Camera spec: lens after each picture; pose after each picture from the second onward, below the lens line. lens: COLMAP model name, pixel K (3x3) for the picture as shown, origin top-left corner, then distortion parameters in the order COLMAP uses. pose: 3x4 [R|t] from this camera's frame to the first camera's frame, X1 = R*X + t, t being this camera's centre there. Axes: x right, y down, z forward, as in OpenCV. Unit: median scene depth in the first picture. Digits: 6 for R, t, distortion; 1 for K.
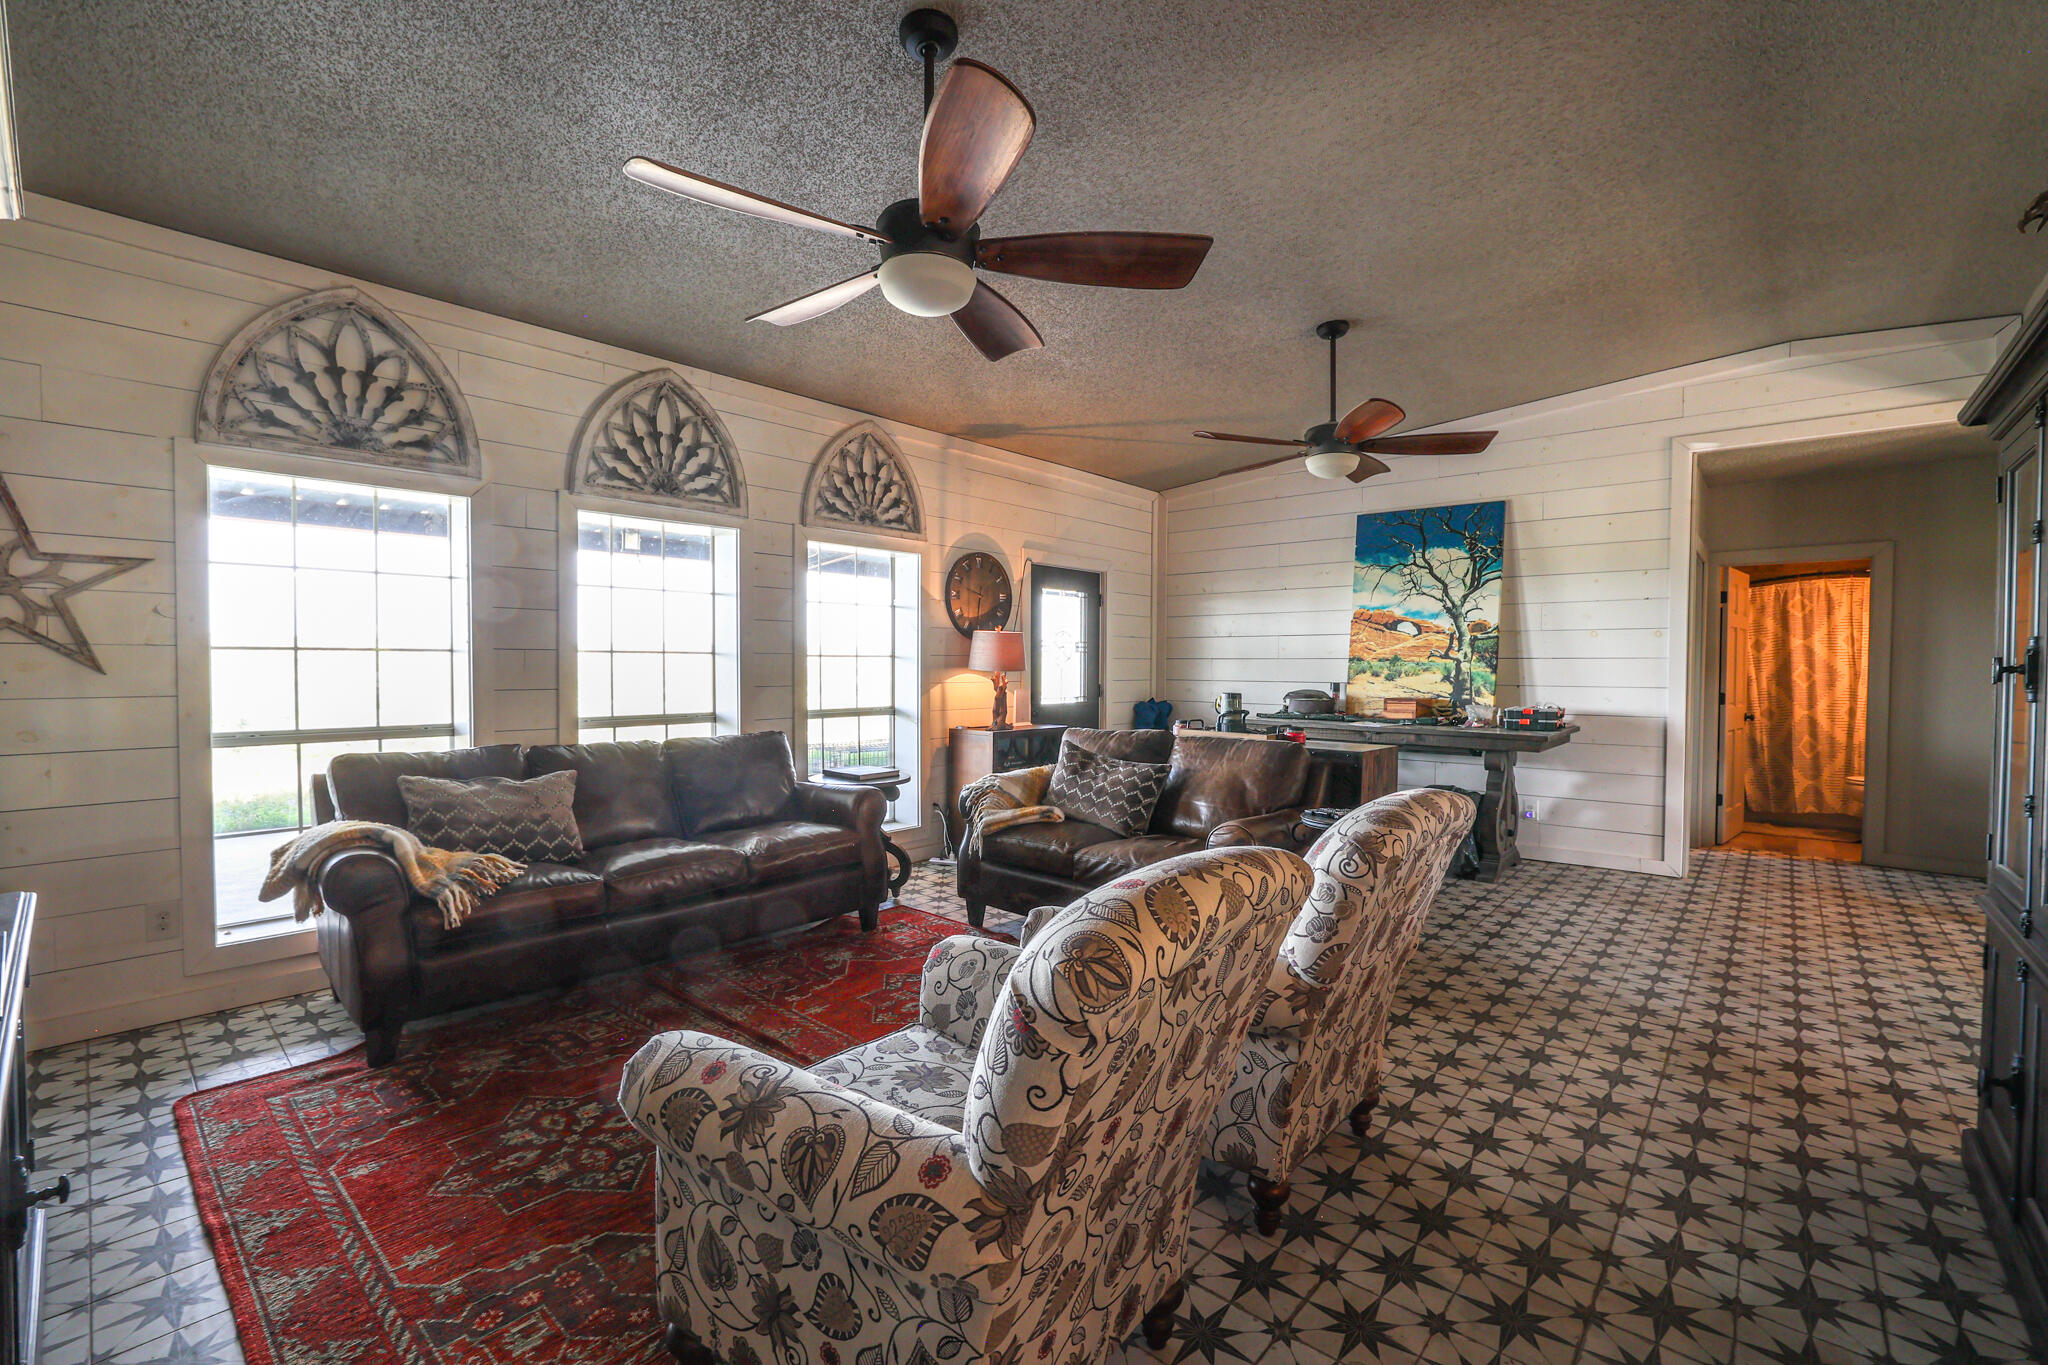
lens RADIAL K [[866.4, 0, 1017.1], [0, 866.4, 683.4], [0, 0, 1]] dist [-0.022548, 0.000138]
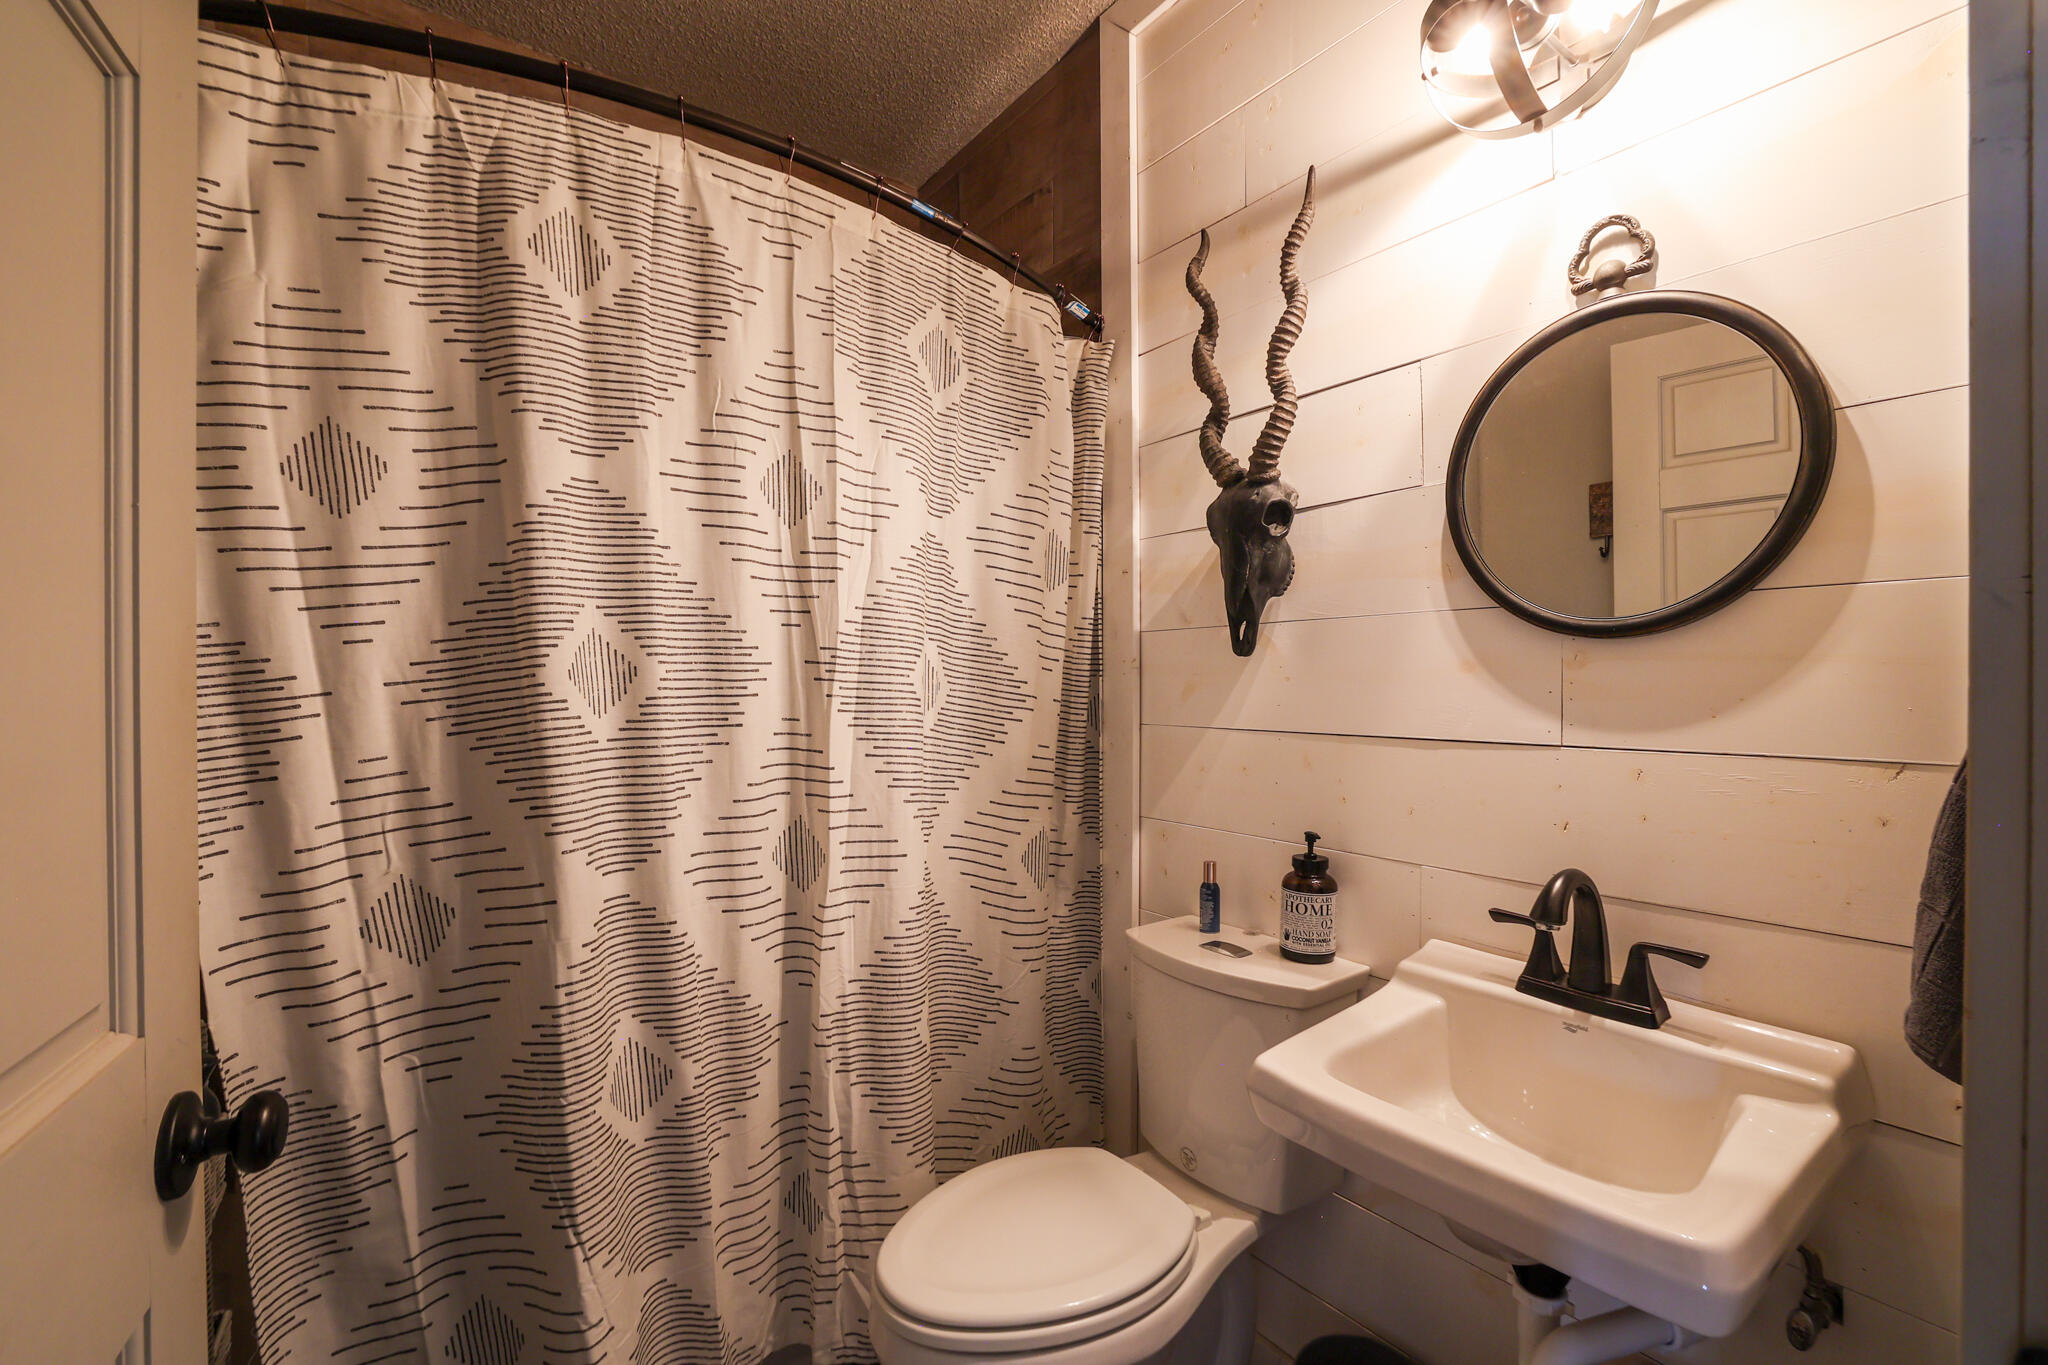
lens RADIAL K [[866.4, 0, 1017.6], [0, 866.4, 679.7], [0, 0, 1]] dist [-0.022548, 0.000138]
pose [[0.193139, -0.011296, 0.981106, 0.775371], [0.023705, 0.999696, 0.006844, -0.006104], [-0.980885, 0.021935, 0.193348, 0.887248]]
